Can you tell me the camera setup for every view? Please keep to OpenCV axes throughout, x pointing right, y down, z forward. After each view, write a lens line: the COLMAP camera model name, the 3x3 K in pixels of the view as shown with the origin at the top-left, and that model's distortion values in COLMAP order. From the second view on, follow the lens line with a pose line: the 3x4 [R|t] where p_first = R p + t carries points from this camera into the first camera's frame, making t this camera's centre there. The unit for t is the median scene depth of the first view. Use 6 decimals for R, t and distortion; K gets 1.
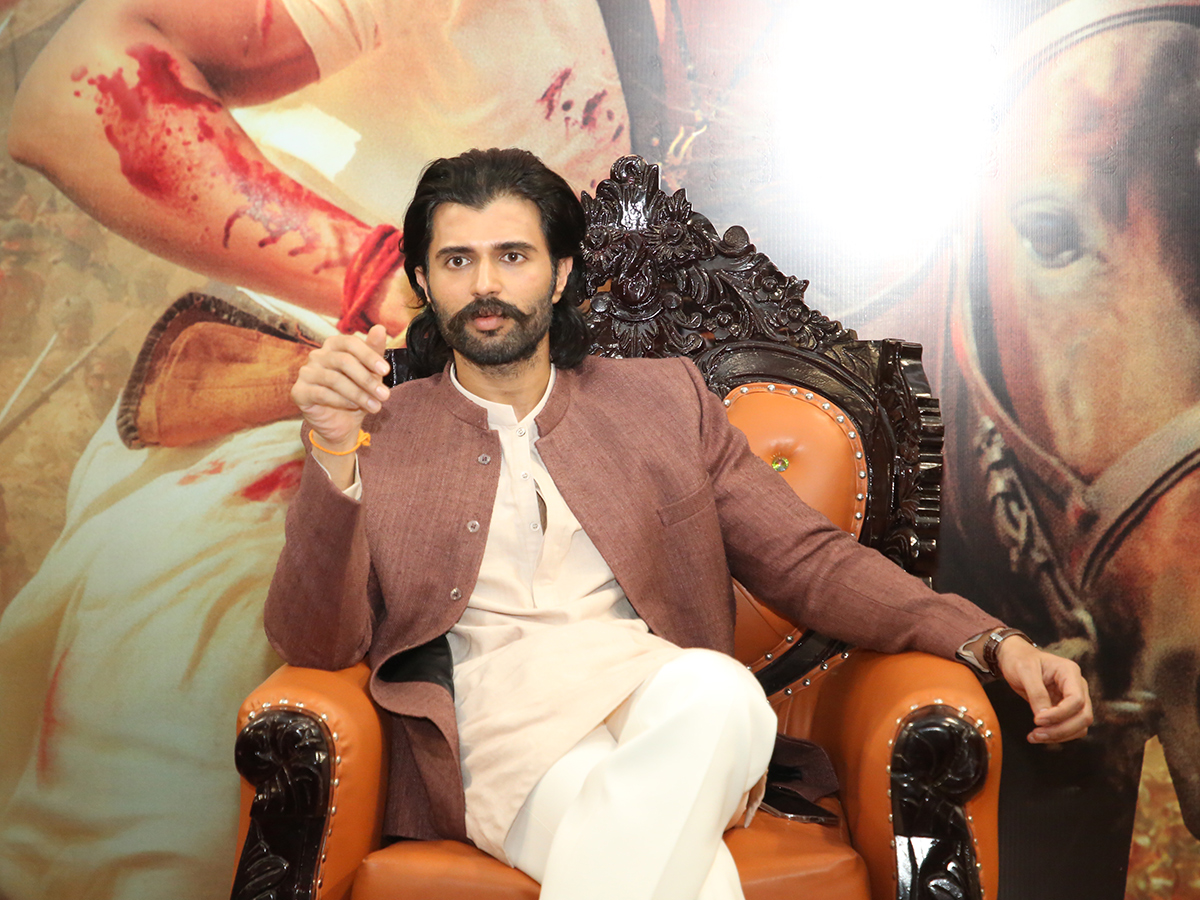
lens RADIAL K [[2926.7, 0, 594.3], [0, 2926.7, 452.4], [0, 0, 1]] dist [0.486601, 0.000000]
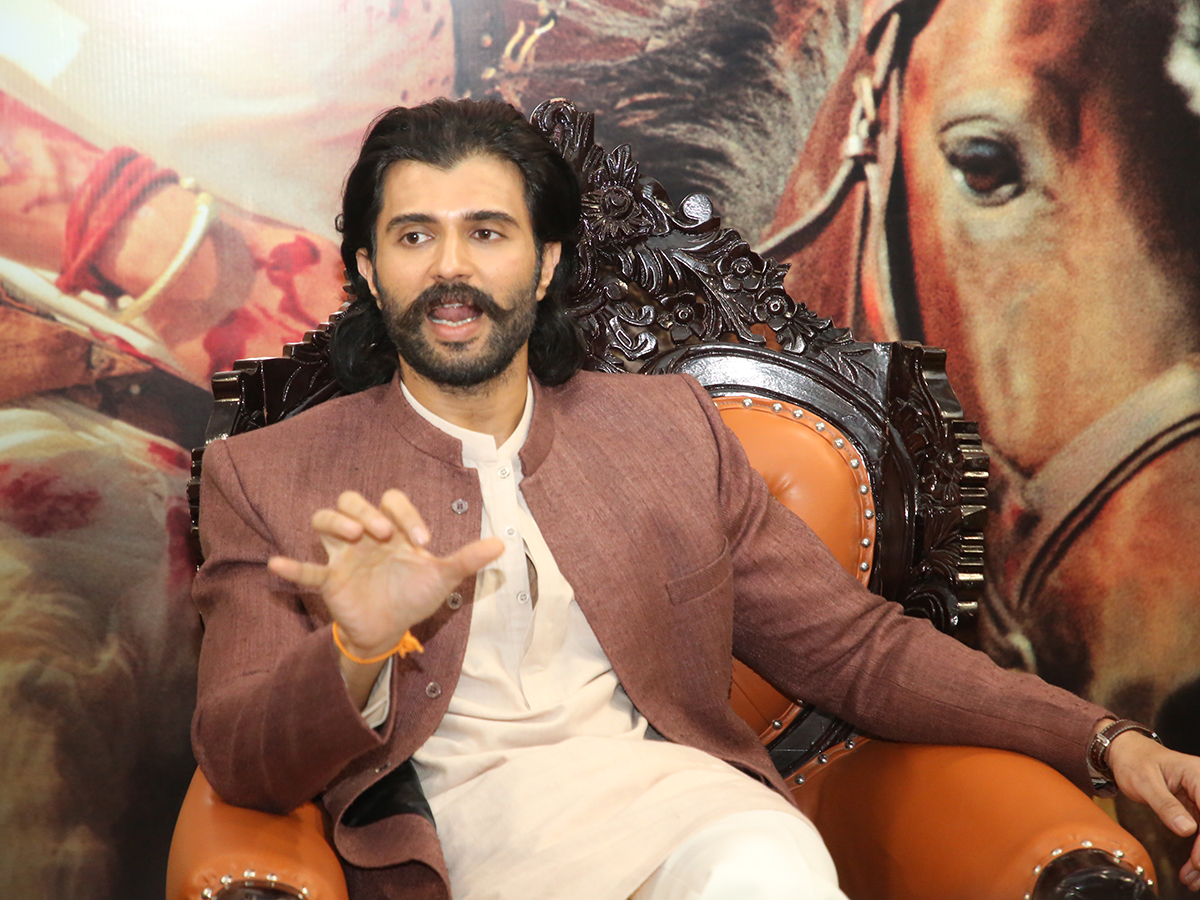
lens RADIAL K [[3864.4, 0, 589.1], [0, 3864.4, 446.0], [0, 0, 1]] dist [0.752392, 0.000000]
pose [[0.978118, -0.020493, 0.207037, -0.162513], [0.007823, 0.998056, 0.061832, -0.062371], [-0.207902, -0.058860, 0.976377, 0.003374]]
